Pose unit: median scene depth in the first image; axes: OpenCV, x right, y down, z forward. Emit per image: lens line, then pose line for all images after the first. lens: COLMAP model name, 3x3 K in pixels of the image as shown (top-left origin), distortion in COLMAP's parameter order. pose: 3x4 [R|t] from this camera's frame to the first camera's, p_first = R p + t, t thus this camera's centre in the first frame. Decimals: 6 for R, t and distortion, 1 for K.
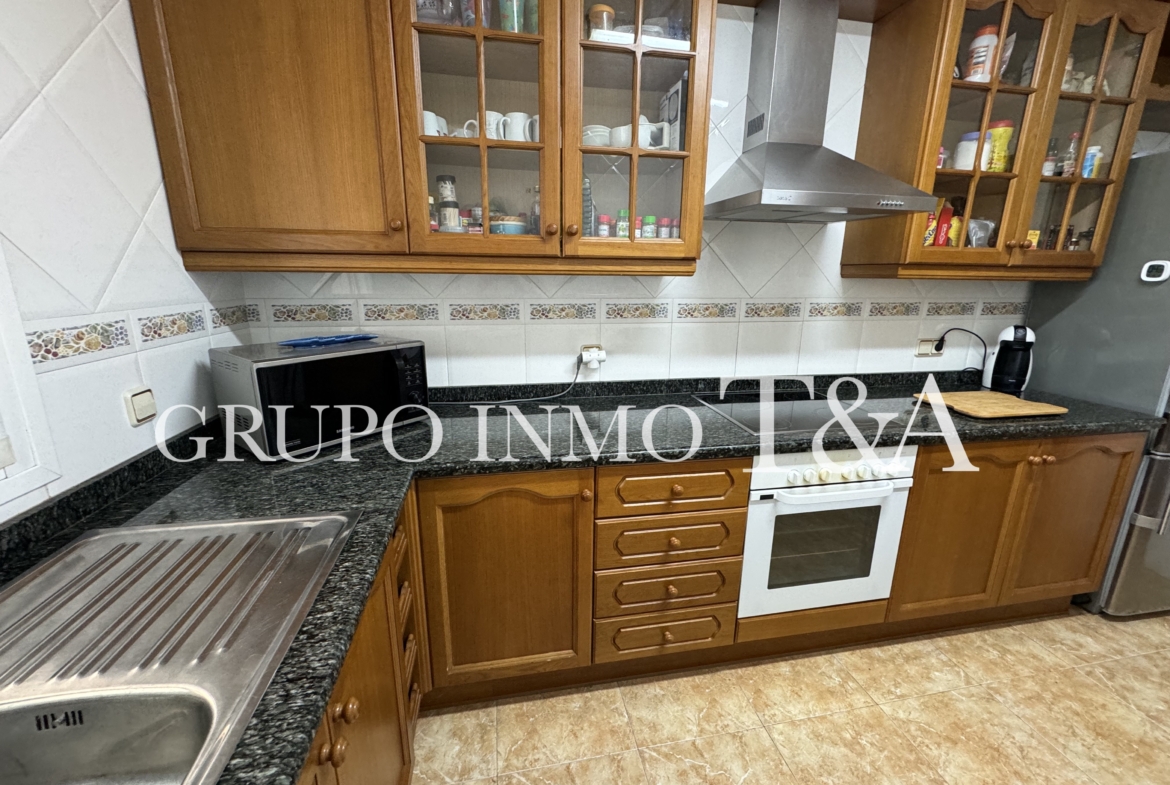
lens RADIAL K [[466.1, 0, 586.4], [0, 466.1, 389.2], [0, 0, 1]] dist [-0.004928, 0.000827]
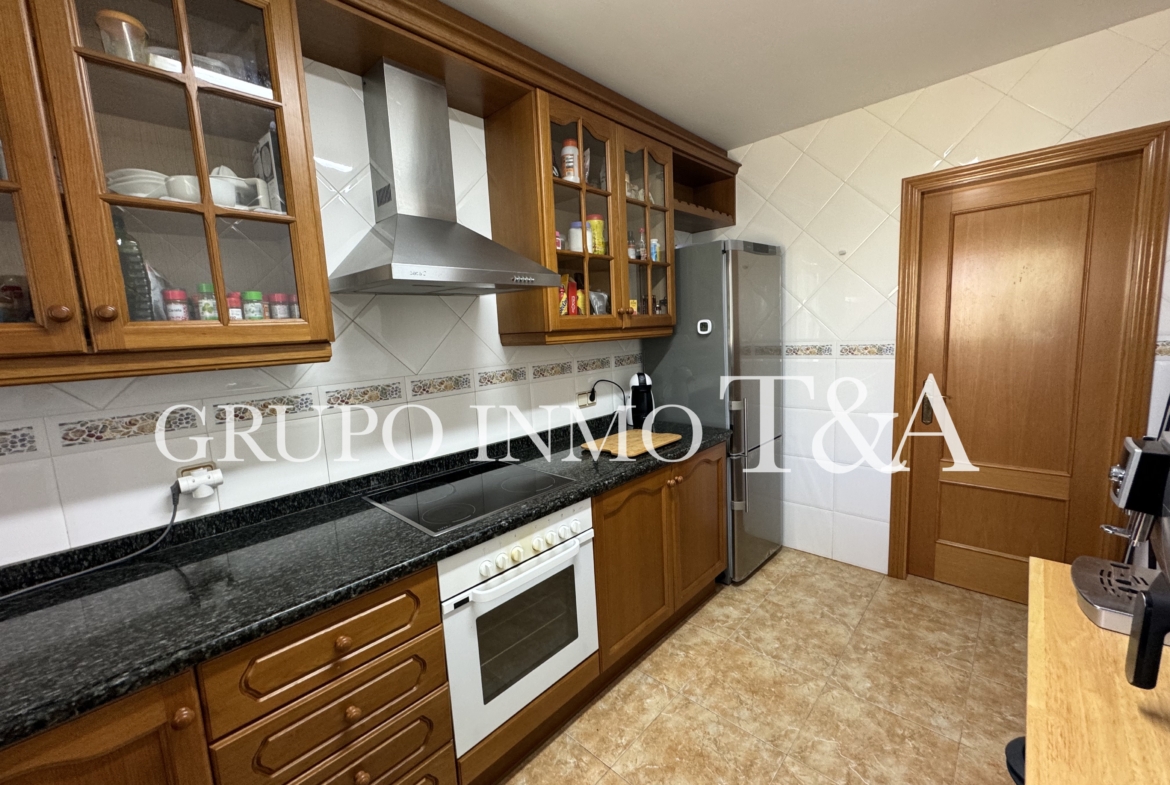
lens RADIAL K [[466.1, 0, 586.4], [0, 466.1, 389.2], [0, 0, 1]] dist [-0.004928, 0.000827]
pose [[0.808023, -0.123742, 0.576010, 0.112251], [0.196719, 0.978249, -0.065802, -0.050314], [-0.555338, 0.166482, 0.814790, 0.086212]]
